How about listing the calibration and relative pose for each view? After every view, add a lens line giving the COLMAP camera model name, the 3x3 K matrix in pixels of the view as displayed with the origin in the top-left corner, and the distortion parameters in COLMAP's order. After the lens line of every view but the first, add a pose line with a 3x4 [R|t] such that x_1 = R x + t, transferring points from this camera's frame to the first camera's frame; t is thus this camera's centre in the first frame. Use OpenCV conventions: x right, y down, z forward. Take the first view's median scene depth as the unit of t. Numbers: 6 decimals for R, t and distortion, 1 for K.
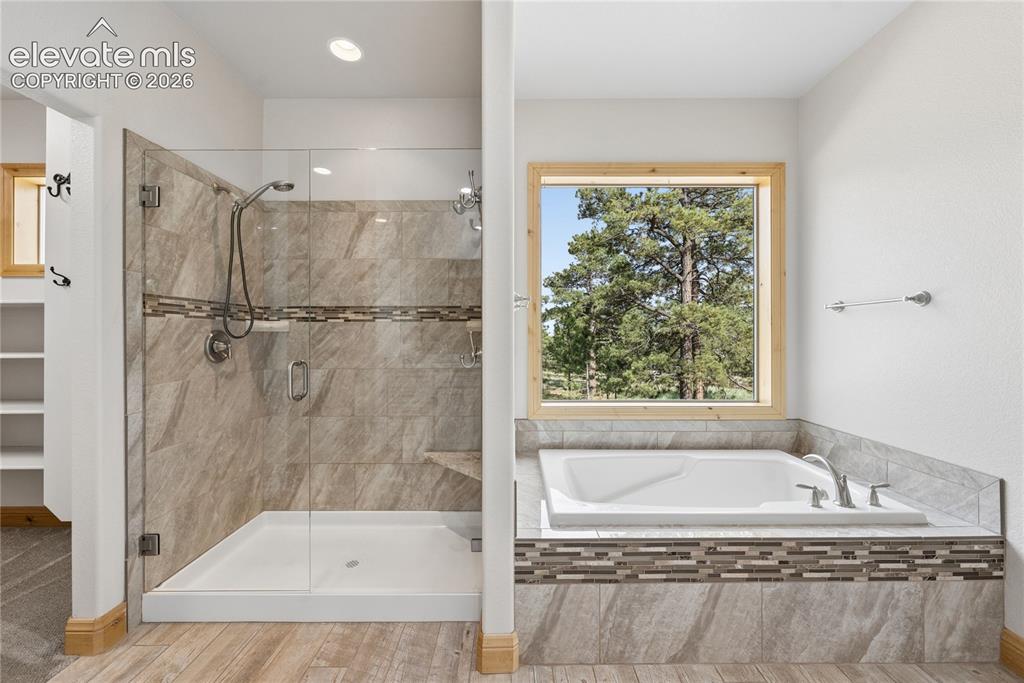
lens RADIAL K [[398.0, 0, 511.1], [0, 398.0, 333.8], [0, 0, 1]] dist [-0.002246, -0.000010]
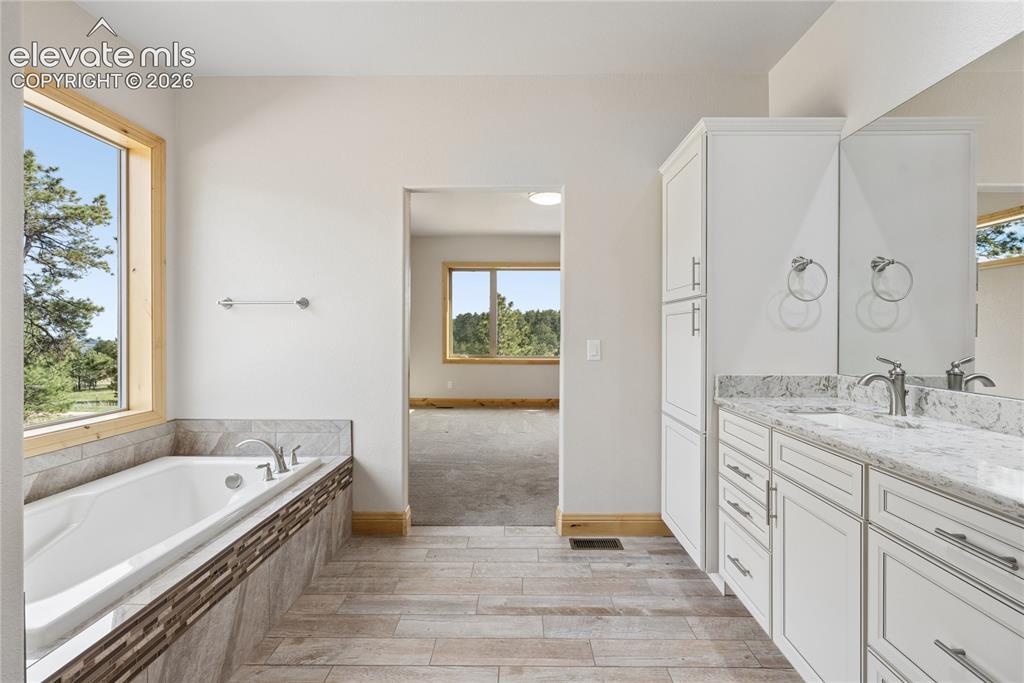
lens RADIAL K [[476.7, 0, 516.5], [0, 476.7, 333.6], [0, 0, 1]] dist [-0.001879, 0.000733]
pose [[0.003092, -0.004764, 0.999984, -0.634274], [-0.006041, 0.999970, 0.004782, 0.002692], [-0.999977, -0.006055, 0.003063, 0.306296]]
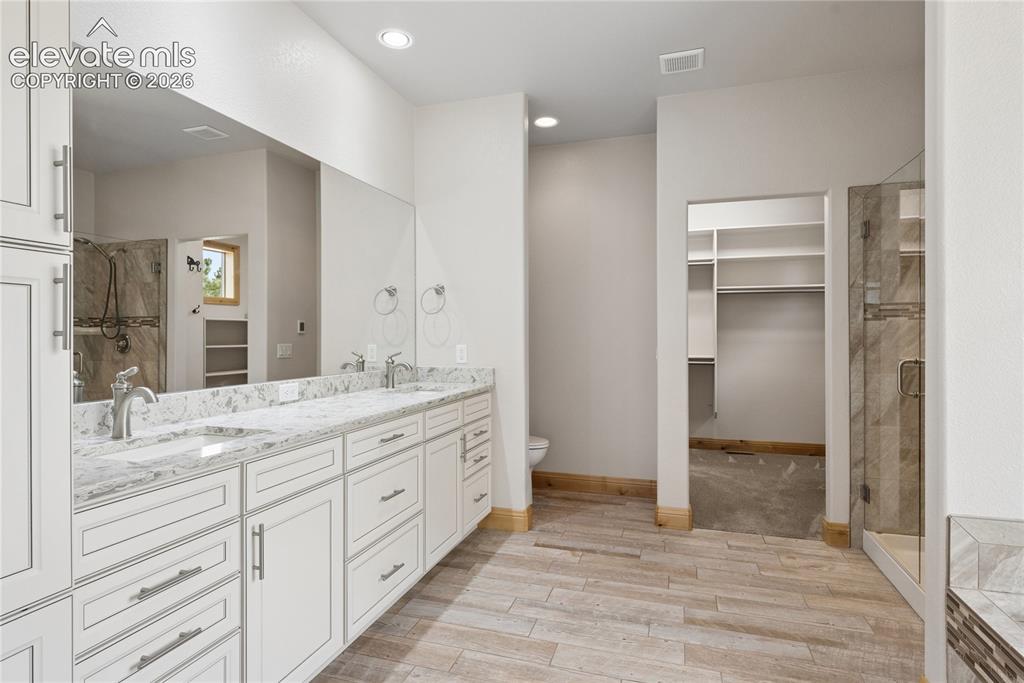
lens RADIAL K [[530.5, 0, 511.5], [0, 530.5, 337.5], [0, 0, 1]] dist [-0.002060, -0.000078]
pose [[-0.308243, 0.005500, -0.951292, 1.252075], [0.005691, 0.999976, 0.003938, -0.001815], [0.951290, -0.004200, -0.308267, 0.471418]]
